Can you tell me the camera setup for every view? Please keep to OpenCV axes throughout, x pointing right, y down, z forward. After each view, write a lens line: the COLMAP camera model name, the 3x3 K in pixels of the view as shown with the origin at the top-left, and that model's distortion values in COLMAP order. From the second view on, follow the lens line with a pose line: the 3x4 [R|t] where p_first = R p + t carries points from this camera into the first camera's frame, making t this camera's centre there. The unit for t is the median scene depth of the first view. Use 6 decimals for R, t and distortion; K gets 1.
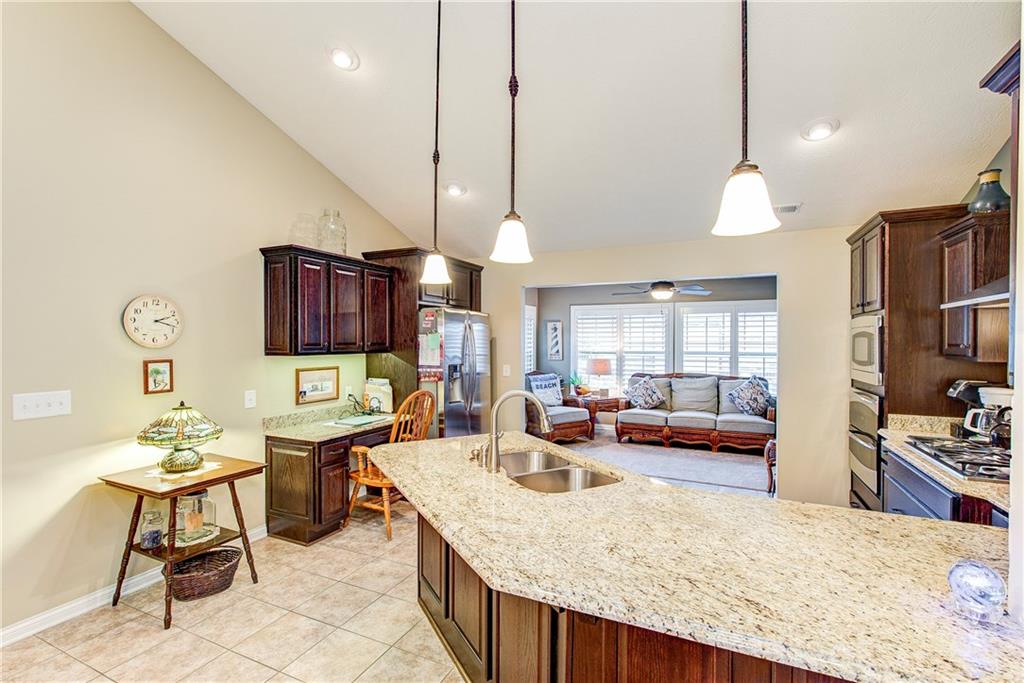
lens RADIAL K [[465.2, 0, 512.0], [0, 465.2, 341.5], [0, 0, 1]] dist [0.002678, 0.000279]
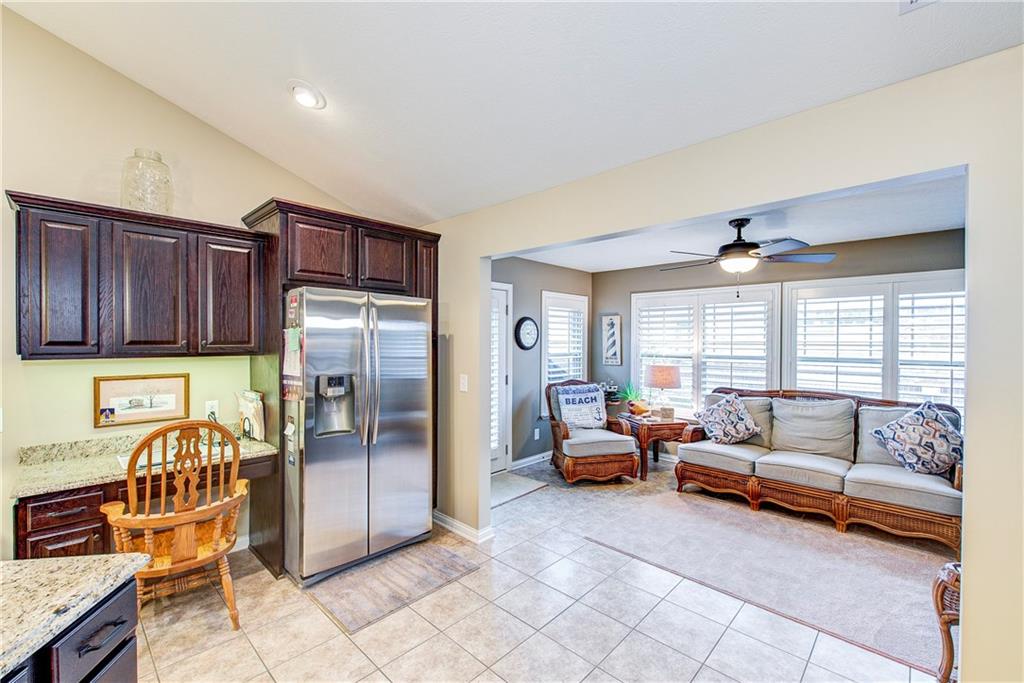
lens RADIAL K [[432.2, 0, 512.0], [0, 432.2, 341.5], [0, 0, 1]] dist [-0.003224, -0.000651]
pose [[0.946467, 0.003465, -0.322783, 0.203919], [-0.003163, 0.999994, 0.001461, 0.000402], [0.322786, -0.000362, 0.946472, 0.331938]]
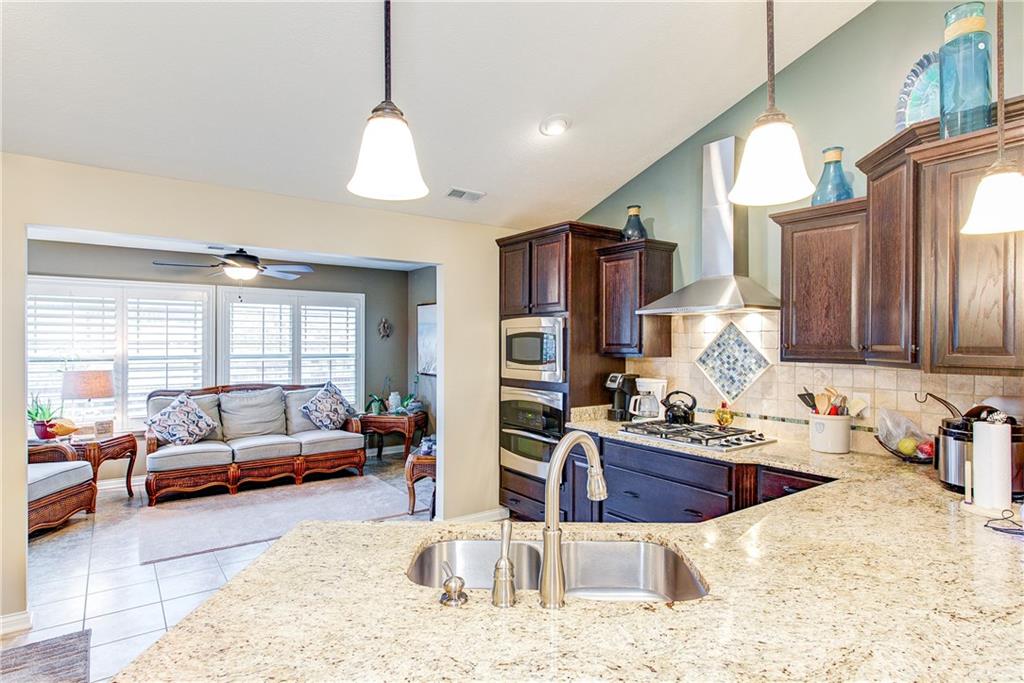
lens RADIAL K [[550.6, 0, 512.0], [0, 550.6, 341.5], [0, 0, 1]] dist [-0.000608, 0.000295]
pose [[0.482448, -0.000155, 0.875925, -0.178400], [-0.001220, 0.999999, 0.000848, -0.000351], [-0.875924, -0.001477, 0.482447, 0.233898]]
